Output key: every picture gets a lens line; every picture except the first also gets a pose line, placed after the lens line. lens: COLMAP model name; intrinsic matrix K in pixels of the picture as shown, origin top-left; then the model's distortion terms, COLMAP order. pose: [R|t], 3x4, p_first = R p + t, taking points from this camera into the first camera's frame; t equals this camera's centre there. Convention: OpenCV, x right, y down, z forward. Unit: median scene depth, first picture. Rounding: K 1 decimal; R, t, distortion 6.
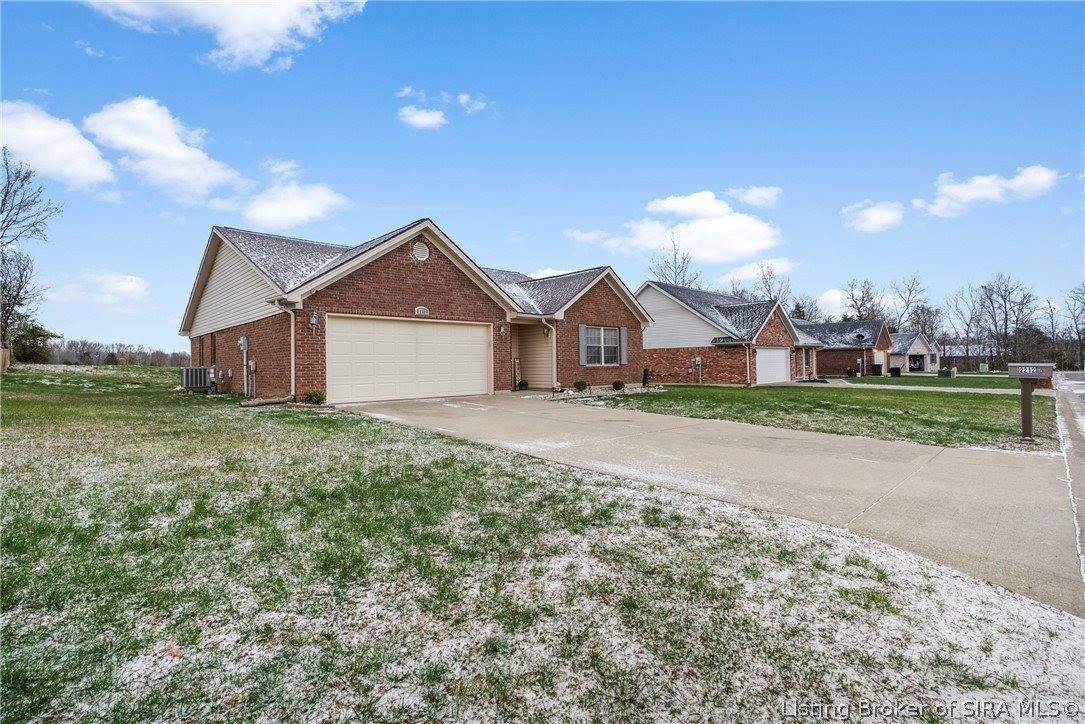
lens RADIAL K [[492.4, 0, 541.4], [0, 492.4, 360.3], [0, 0, 1]] dist [-0.000958, 0.000431]
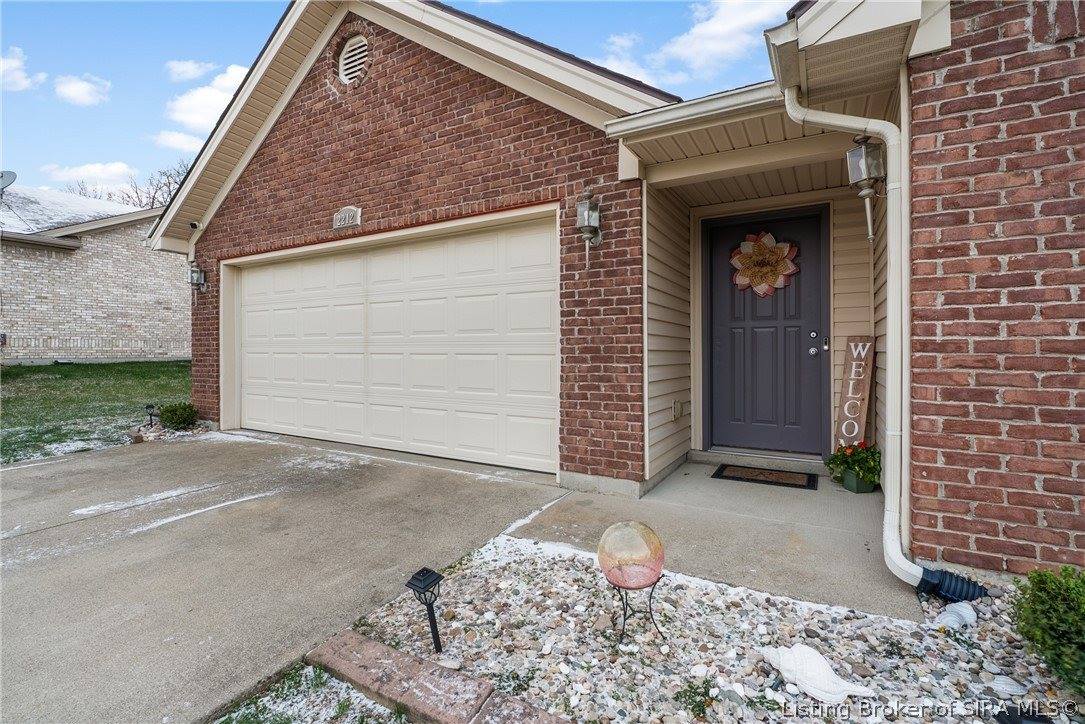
lens RADIAL K [[490.7, 0, 546.1], [0, 490.7, 350.6], [0, 0, 1]] dist [-0.000239, 0.000023]
pose [[0.281831, 0.013179, -0.959374, 0.140832], [0.004847, 0.999873, 0.015160, -0.003218], [0.959452, -0.008923, 0.281732, 0.904706]]
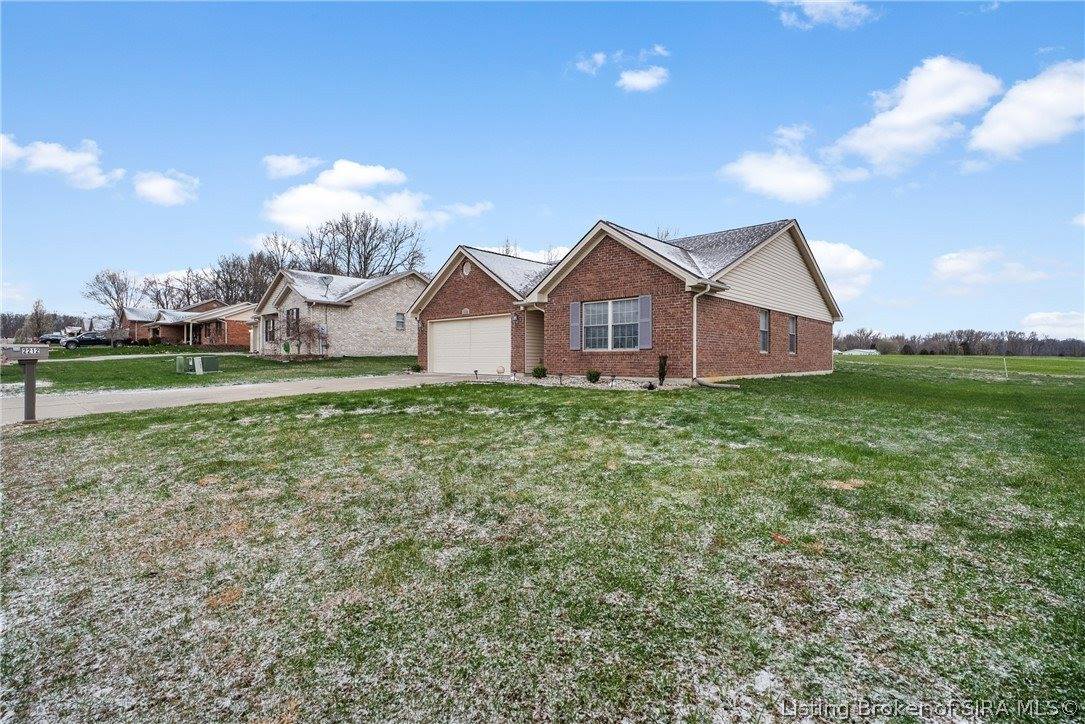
lens RADIAL K [[492.4, 0, 541.4], [0, 492.4, 360.3], [0, 0, 1]] dist [-0.000958, 0.000431]
pose [[0.070263, 0.015545, -0.997407, 1.019690], [0.006528, 0.999850, 0.016043, 0.014835], [0.997507, -0.007638, 0.070151, 0.971536]]
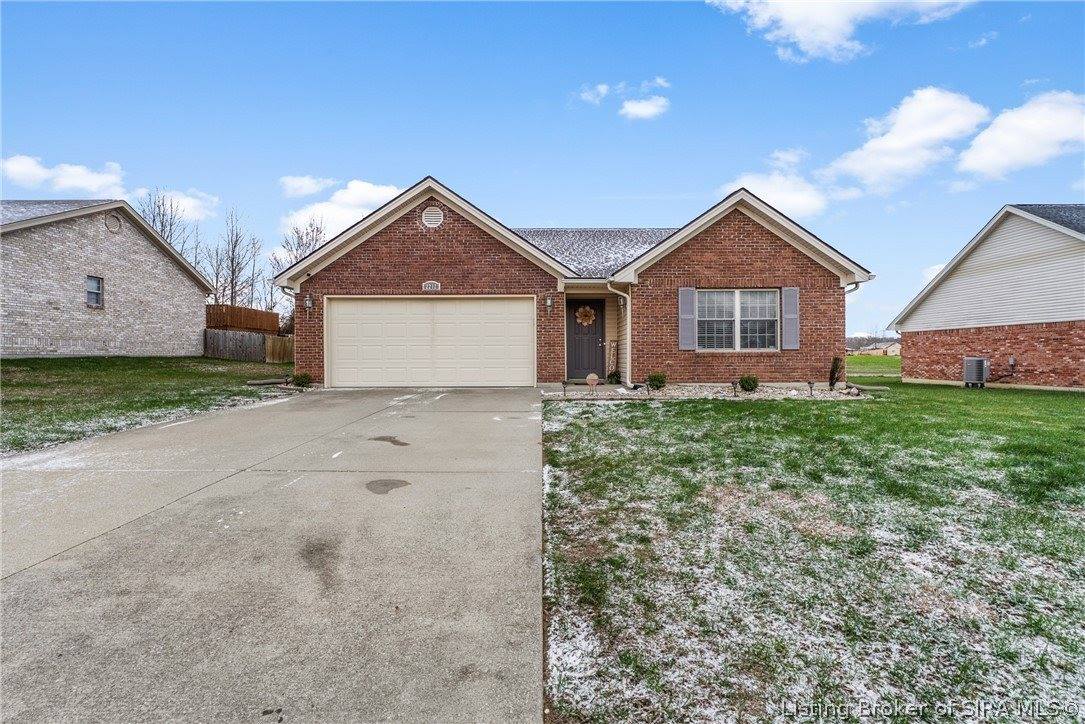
lens RADIAL K [[481.5, 0, 542.5], [0, 481.5, 362.0], [0, 0, 1]] dist [-0.000457, 0.000056]
pose [[0.730135, 0.017364, -0.683082, 0.418064], [-0.000011, 0.999677, 0.025400, 0.010306], [0.683303, -0.018539, 0.729900, 0.446806]]
